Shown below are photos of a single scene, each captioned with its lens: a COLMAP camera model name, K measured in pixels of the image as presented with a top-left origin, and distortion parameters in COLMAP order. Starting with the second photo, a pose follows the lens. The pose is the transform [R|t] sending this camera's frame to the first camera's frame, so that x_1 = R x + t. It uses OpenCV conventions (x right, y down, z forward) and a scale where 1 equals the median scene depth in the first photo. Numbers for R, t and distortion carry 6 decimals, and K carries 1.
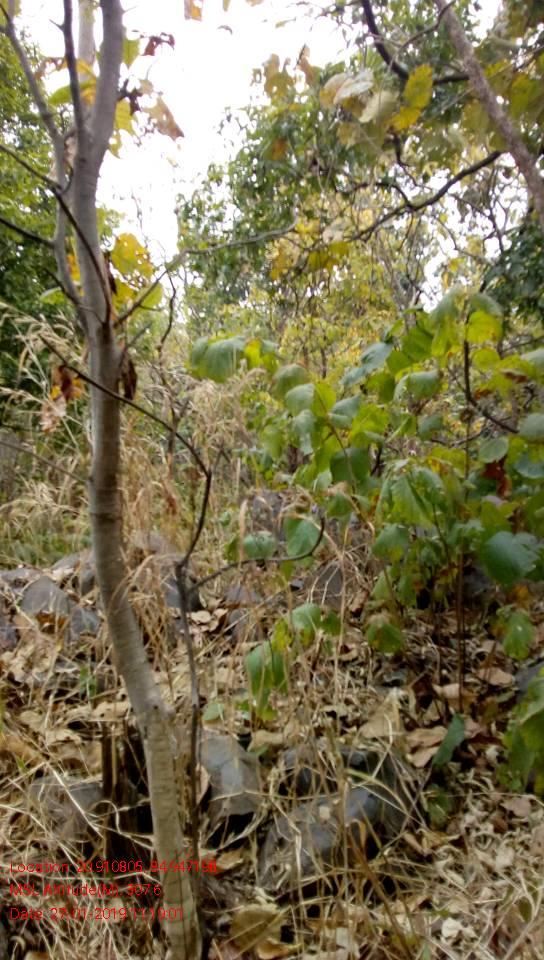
lens RADIAL K [[856.2, 0, 269.6], [0, 856.2, 485.2], [0, 0, 1]] dist [0.041011, -0.143351]
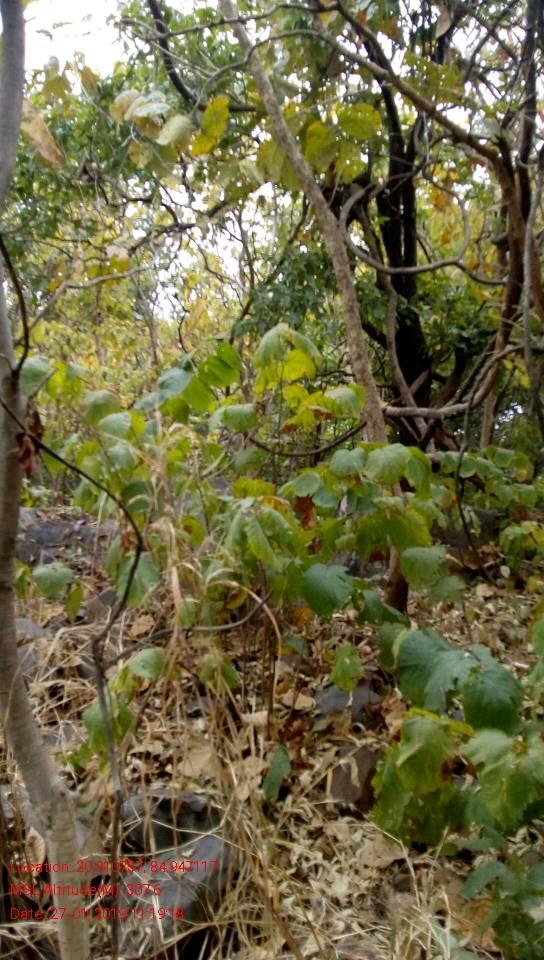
lens RADIAL K [[856.2, 0, 276.5], [0, 856.2, 480.2], [0, 0, 1]] dist [0.041011, -0.143351]
pose [[0.942867, 0.011406, 0.332975, -0.109265], [-0.007890, 0.999898, -0.011909, -0.030893], [-0.333077, 0.008601, 0.942860, 0.031723]]
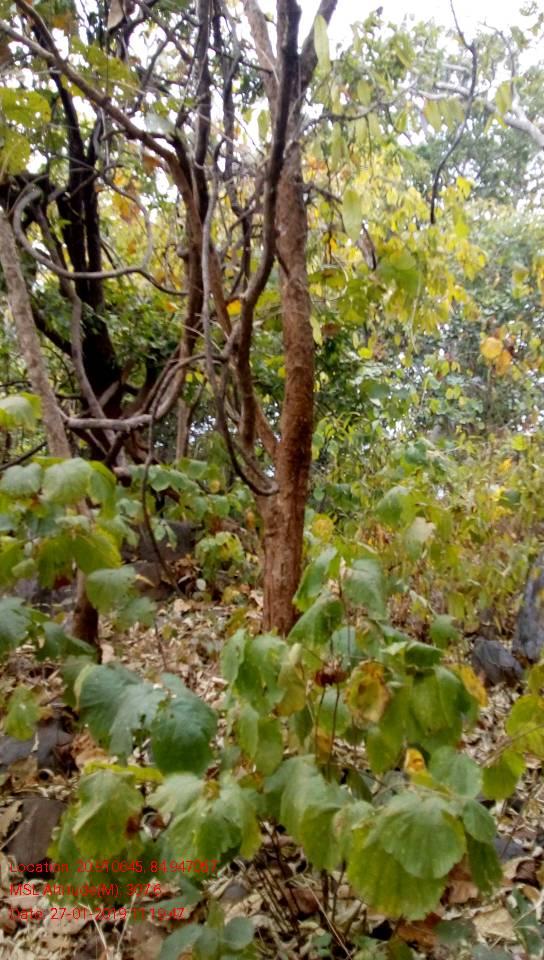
lens RADIAL K [[856.2, 0, 270.9], [0, 856.2, 477.5], [0, 0, 1]] dist [0.041011, -0.143351]
pose [[0.778880, -0.011280, 0.627072, -0.058589], [0.035409, 0.999034, -0.026010, -0.034348], [-0.626173, 0.042463, 0.778527, 0.084909]]
